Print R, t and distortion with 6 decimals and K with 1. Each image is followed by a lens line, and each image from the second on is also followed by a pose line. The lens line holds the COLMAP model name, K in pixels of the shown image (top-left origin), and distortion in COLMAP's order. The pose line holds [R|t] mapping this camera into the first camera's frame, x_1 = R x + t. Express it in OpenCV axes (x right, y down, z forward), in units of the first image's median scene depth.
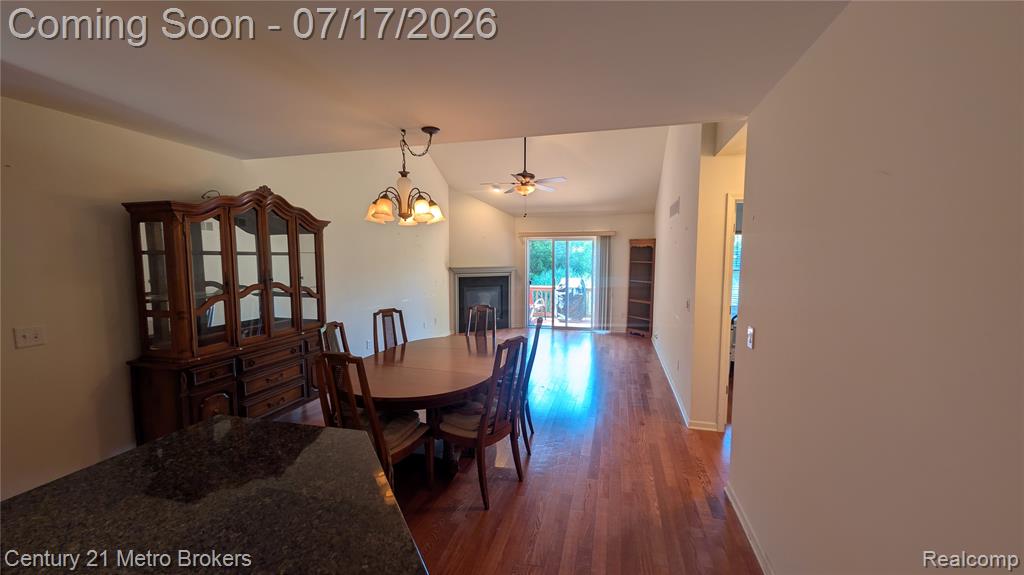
lens RADIAL K [[388.3, 0, 513.6], [0, 388.3, 291.3], [0, 0, 1]] dist [-0.000275, 0.000461]
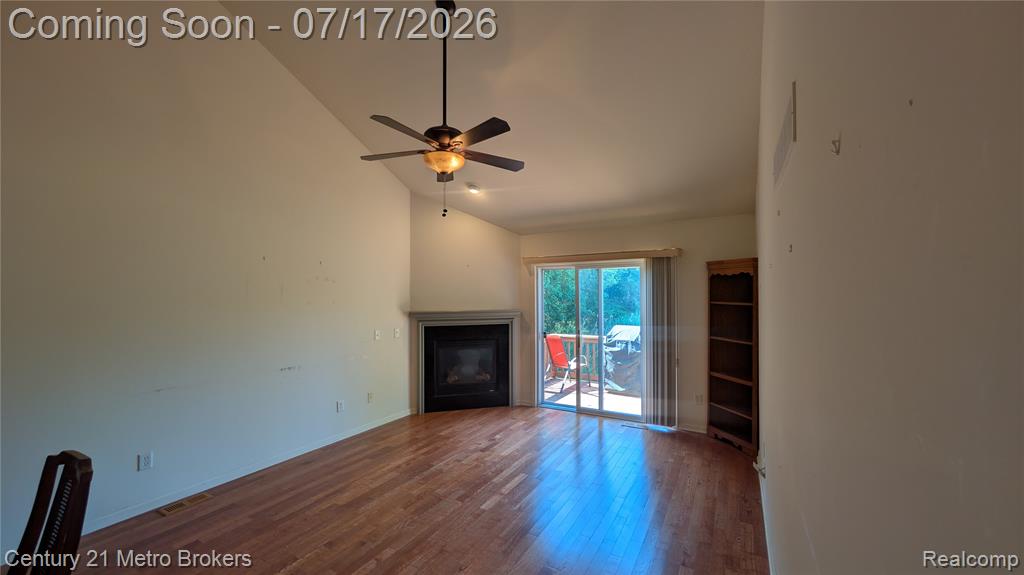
lens RADIAL K [[388.3, 0, 513.6], [0, 388.3, 291.3], [0, 0, 1]] dist [-0.000275, 0.000461]
pose [[0.965758, -0.008532, -0.259303, 0.172685], [-0.016201, 0.995525, -0.093095, -0.036060], [0.258937, 0.094108, 0.961299, 0.394362]]
